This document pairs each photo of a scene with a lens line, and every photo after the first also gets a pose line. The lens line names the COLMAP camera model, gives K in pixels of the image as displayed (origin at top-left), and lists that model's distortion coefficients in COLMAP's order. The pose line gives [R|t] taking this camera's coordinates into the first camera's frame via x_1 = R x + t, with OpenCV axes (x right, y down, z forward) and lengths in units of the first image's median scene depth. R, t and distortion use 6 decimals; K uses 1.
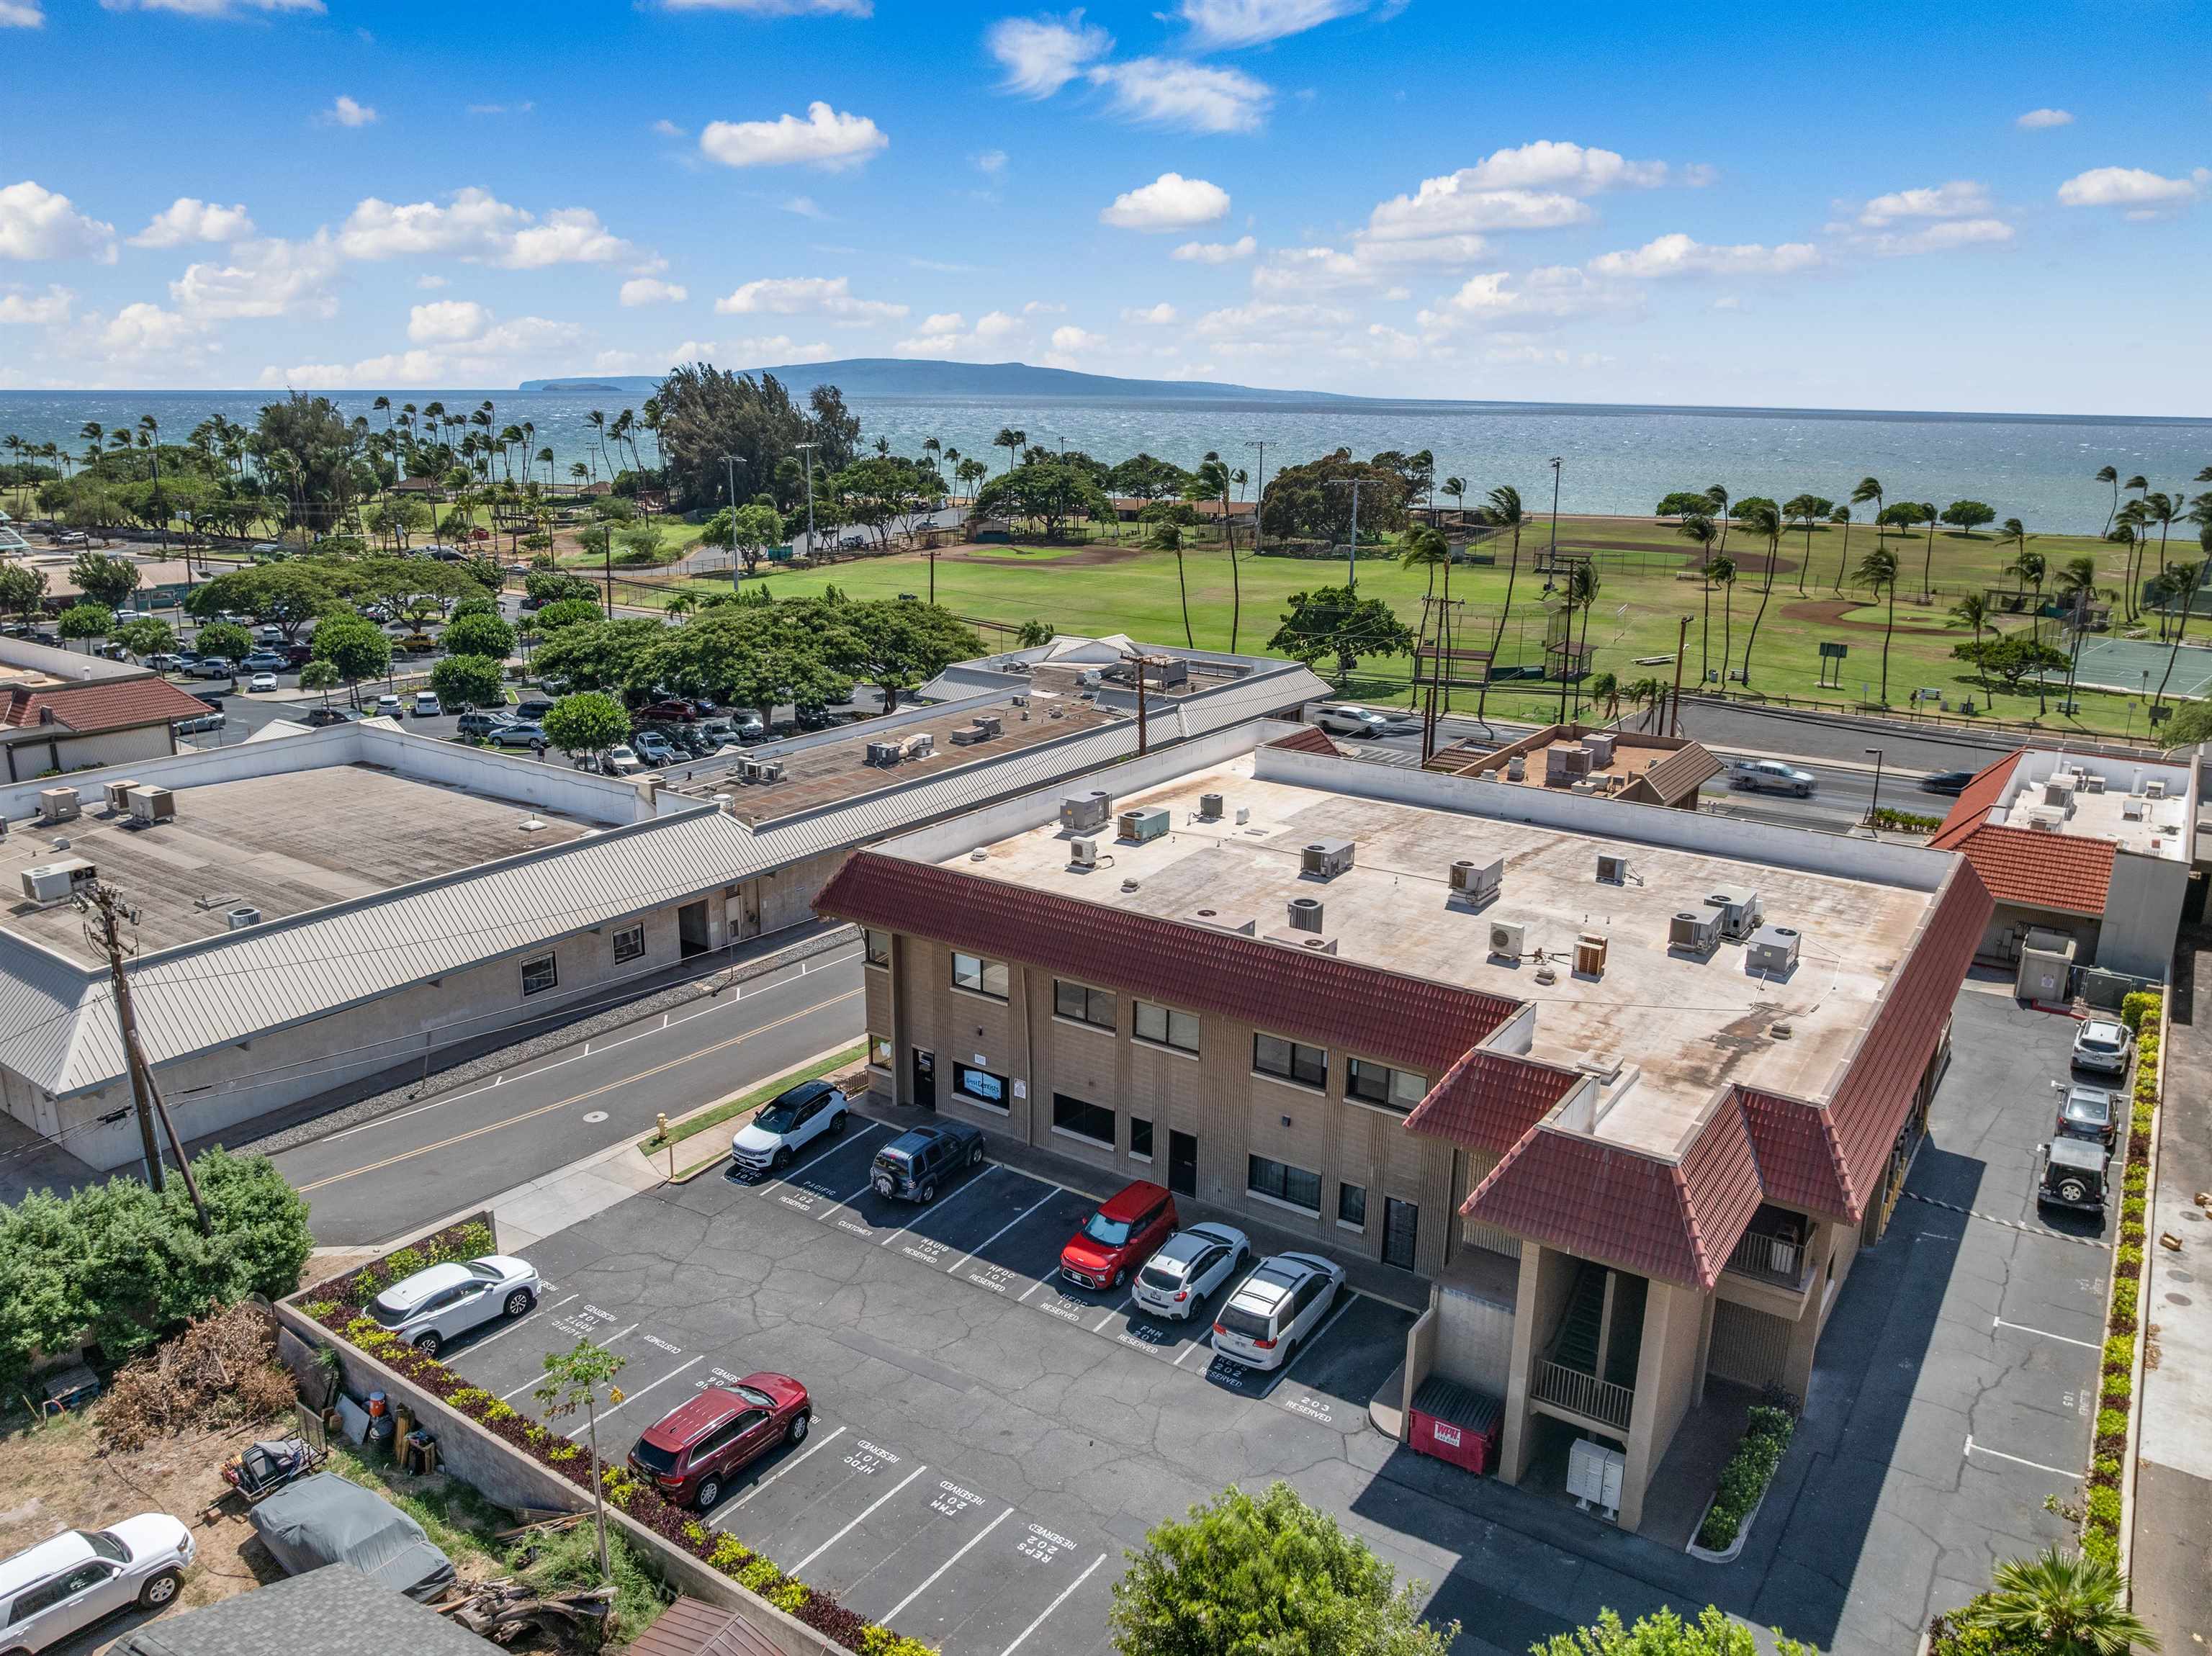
lens RADIAL K [[1576.2, 0, 1106.0], [0, 1576.2, 828.0], [0, 0, 1]] dist [0.009773, -0.082978]
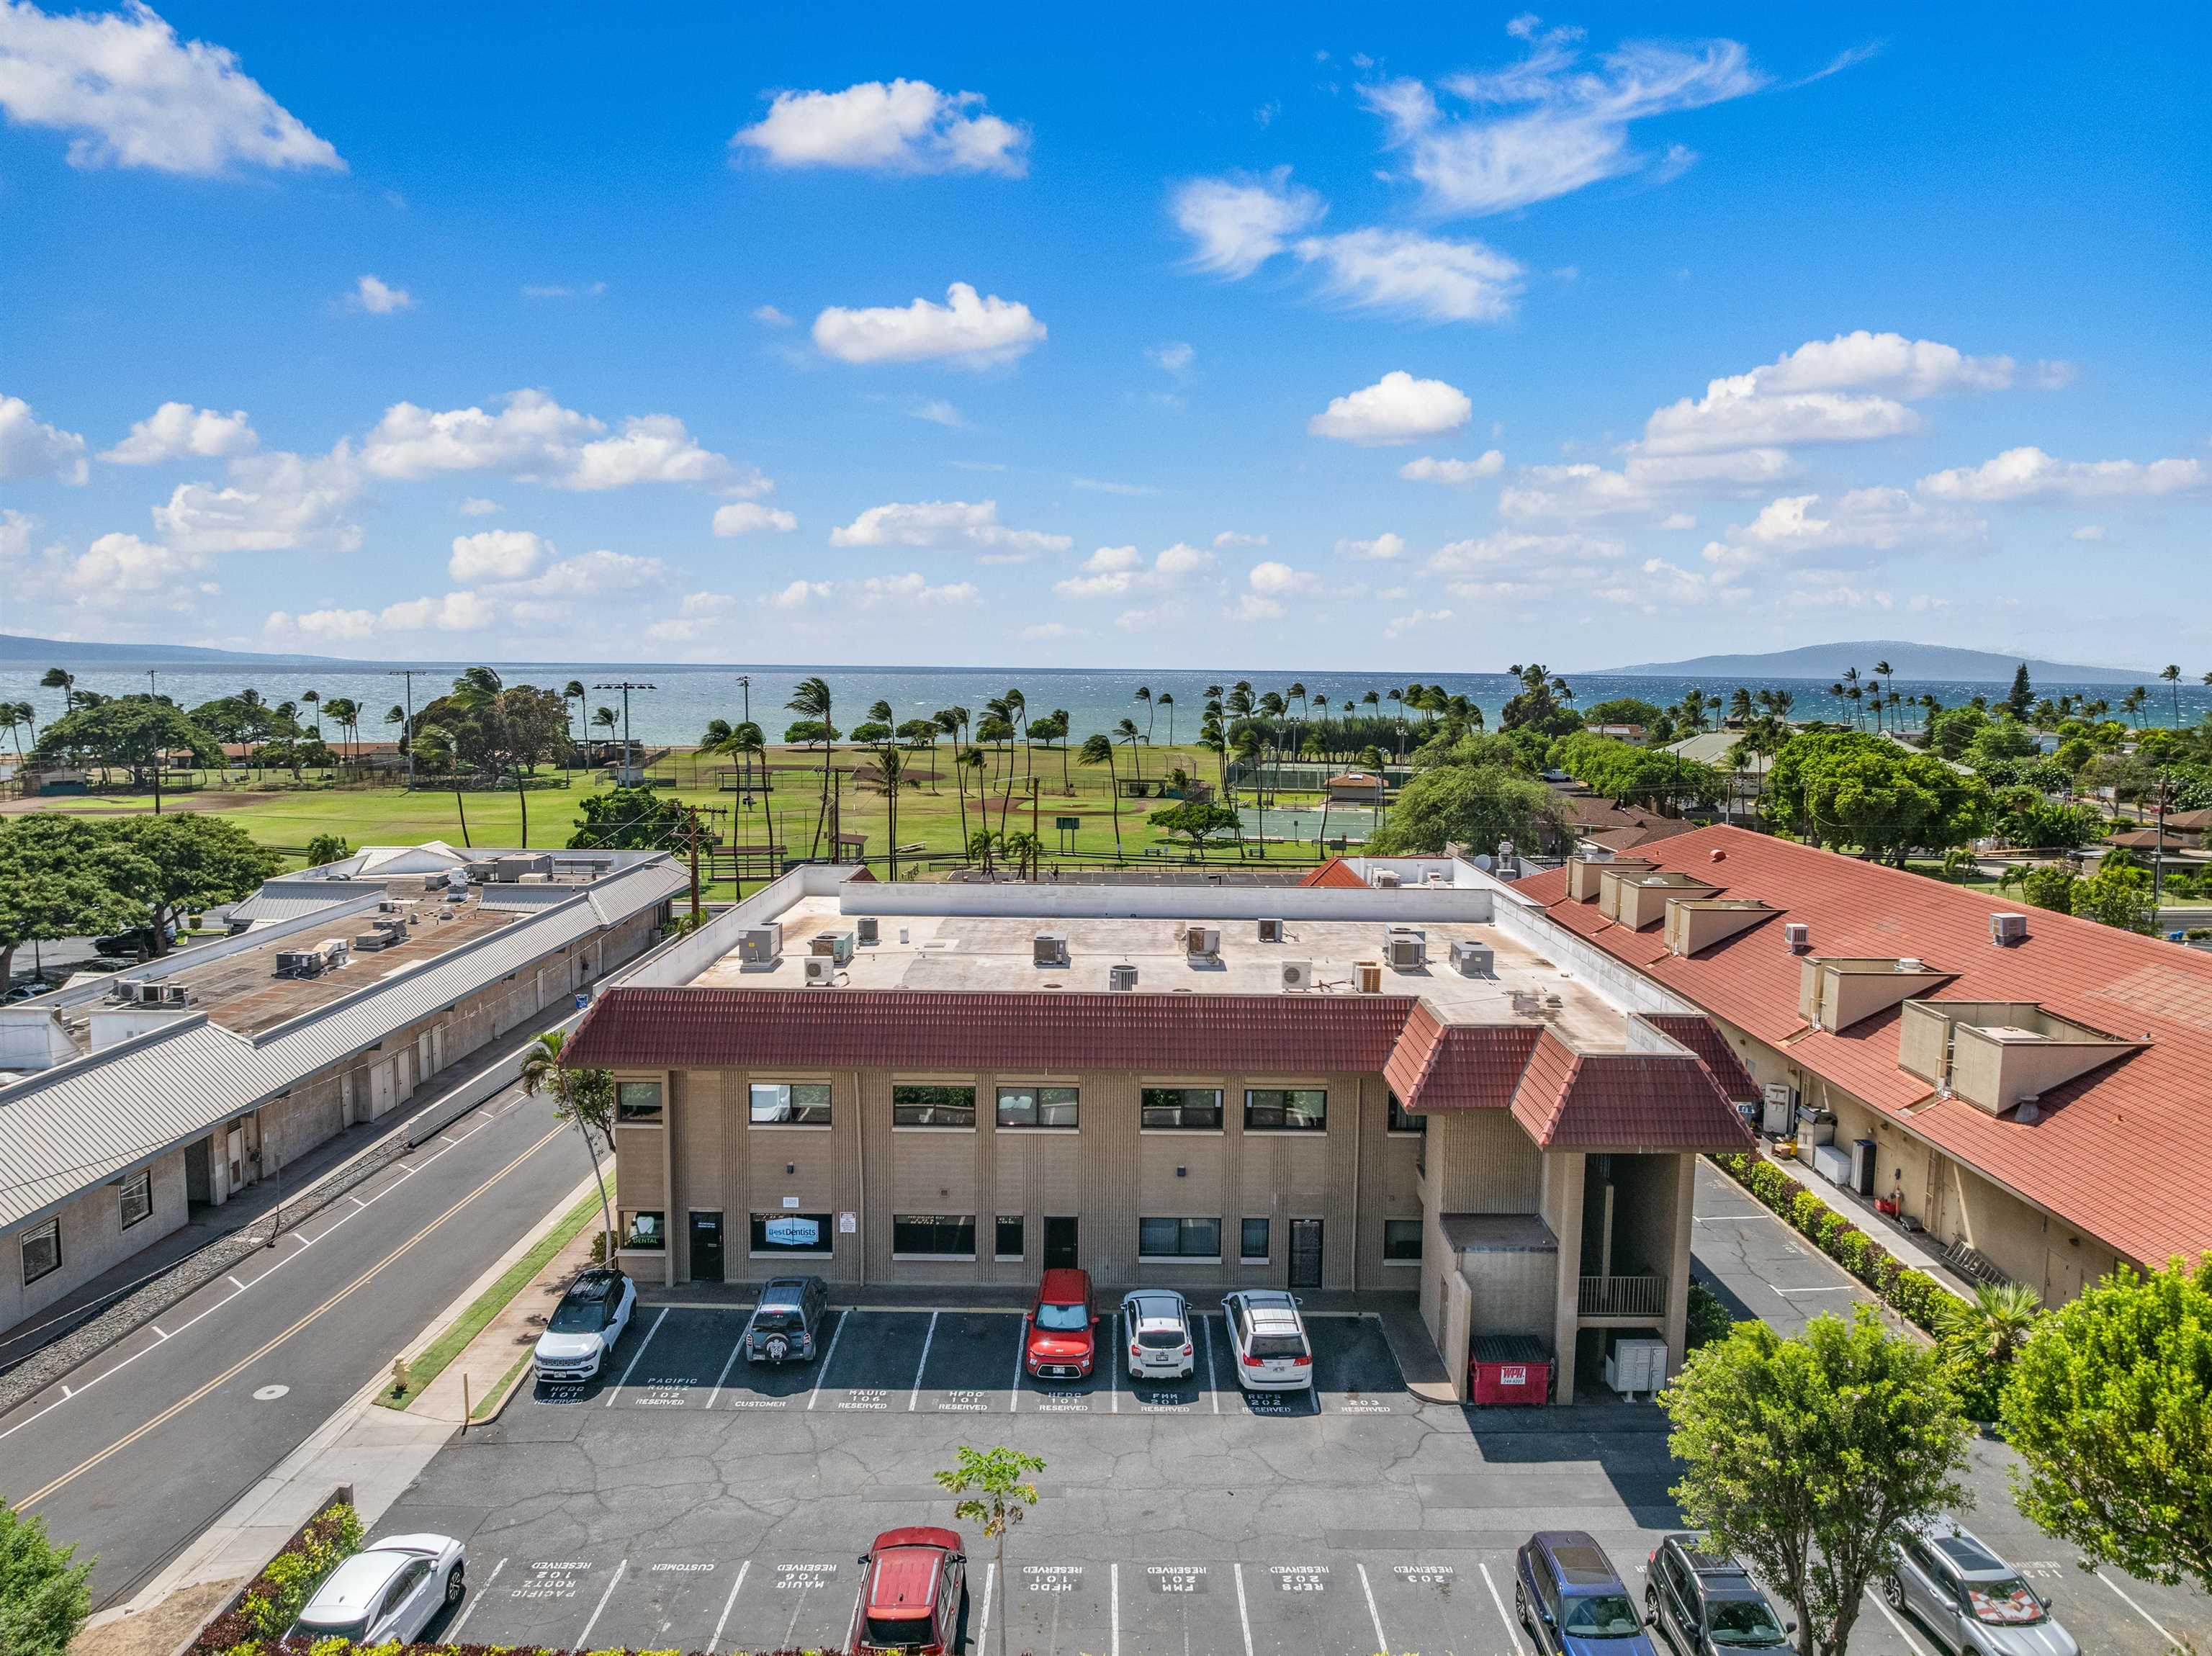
lens RADIAL K [[1576.2, 0, 1106.0], [0, 1576.2, 828.0], [0, 0, 1]] dist [0.009773, -0.082978]
pose [[0.826394, -0.059777, 0.559911, -0.433913], [0.148635, 0.982240, -0.114510, 0.070506], [-0.543122, 0.177852, 0.820602, 0.142382]]
